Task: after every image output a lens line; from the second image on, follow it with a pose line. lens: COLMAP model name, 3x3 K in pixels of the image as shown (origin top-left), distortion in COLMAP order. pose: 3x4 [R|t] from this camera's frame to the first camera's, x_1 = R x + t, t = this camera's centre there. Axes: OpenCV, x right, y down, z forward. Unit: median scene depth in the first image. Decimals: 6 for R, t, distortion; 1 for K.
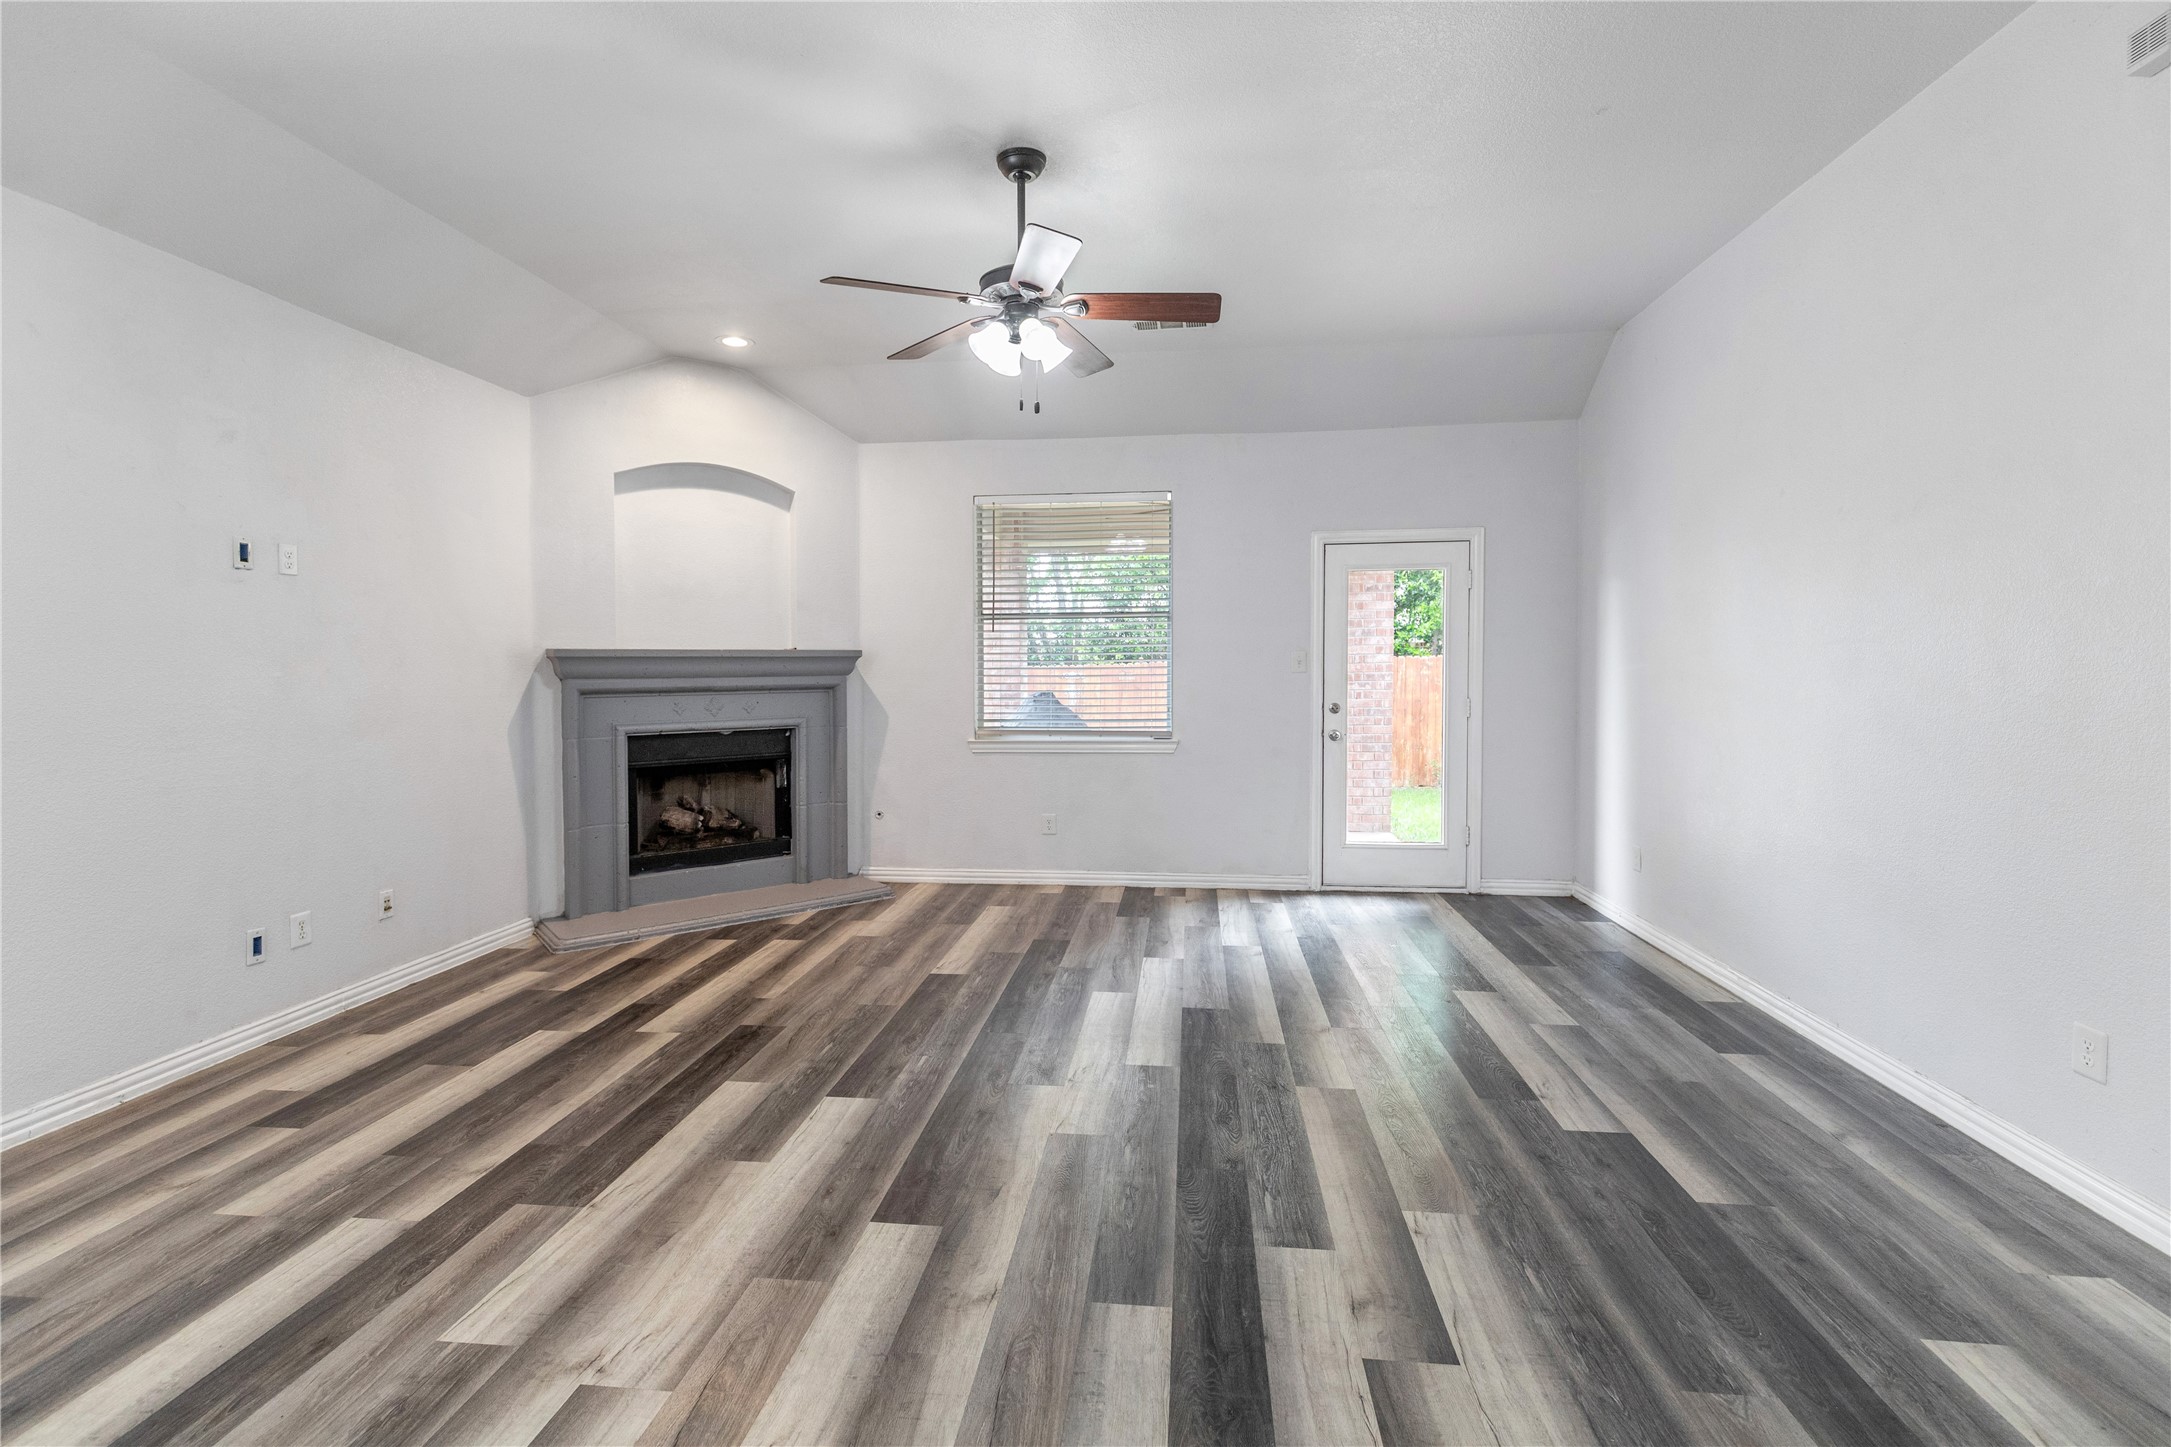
lens RADIAL K [[1003.7, 0, 1044.1], [0, 1003.7, 690.1], [0, 0, 1]] dist [0.015163, 0.000185]
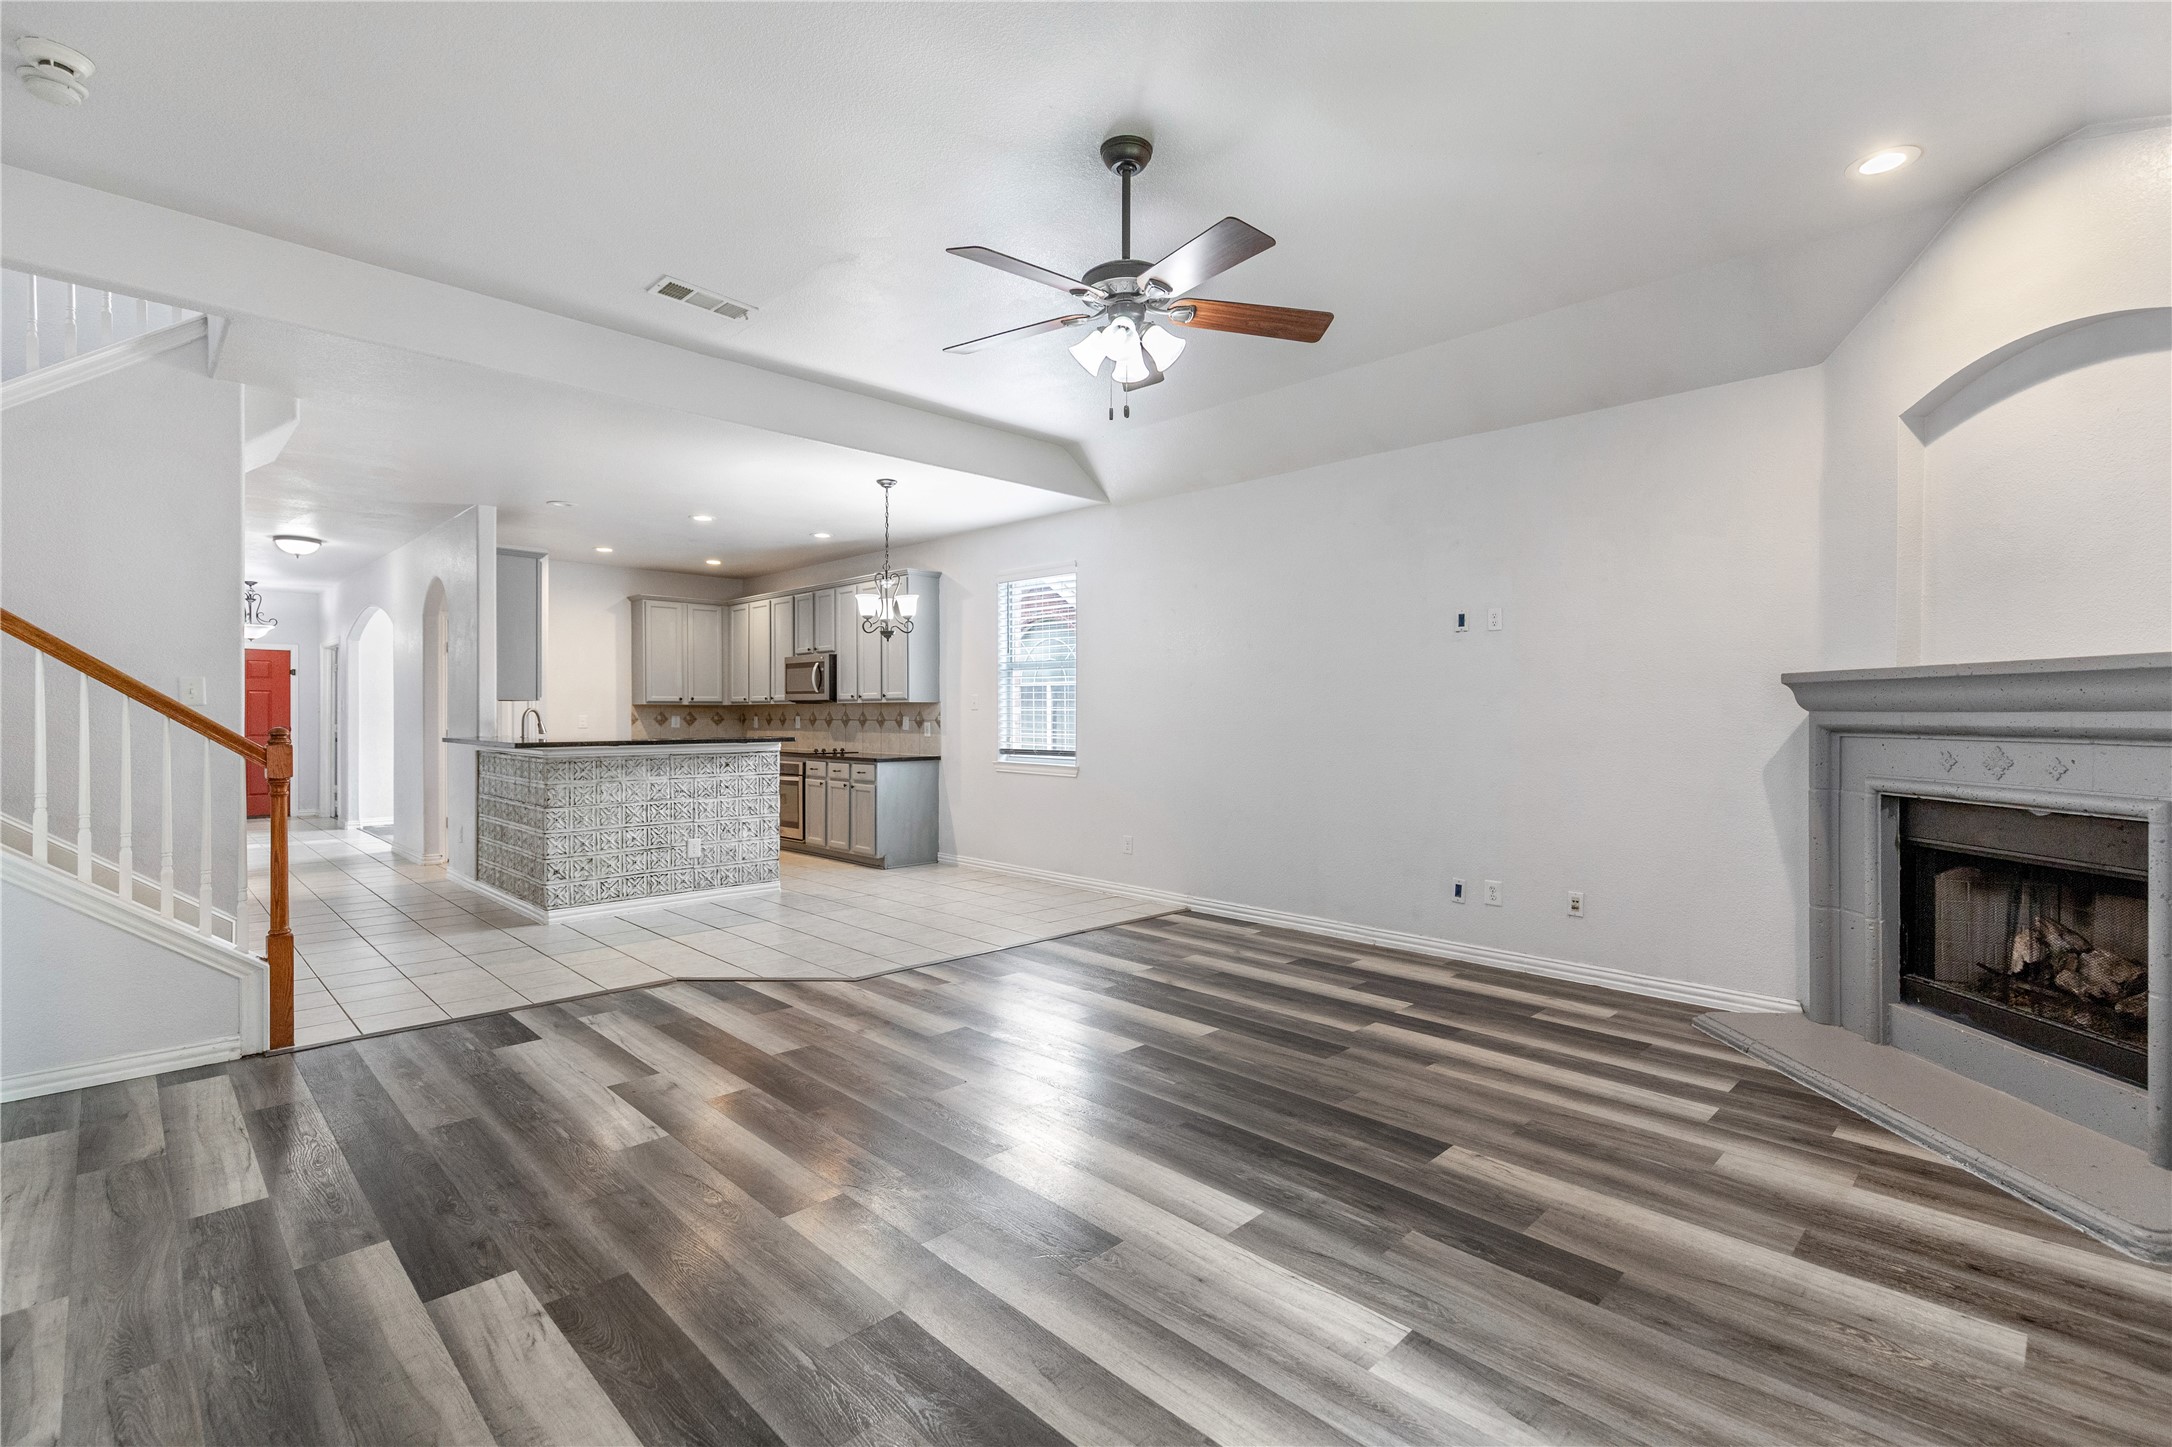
lens RADIAL K [[1004.2, 0, 1089.2], [0, 1004.2, 716.3], [0, 0, 1]] dist [0.015163, 0.000185]
pose [[-0.608309, 0.010263, -0.793634, 0.667243], [-0.016386, 0.999541, 0.025486, -0.024350], [0.793531, 0.028508, -0.607862, 1.406694]]
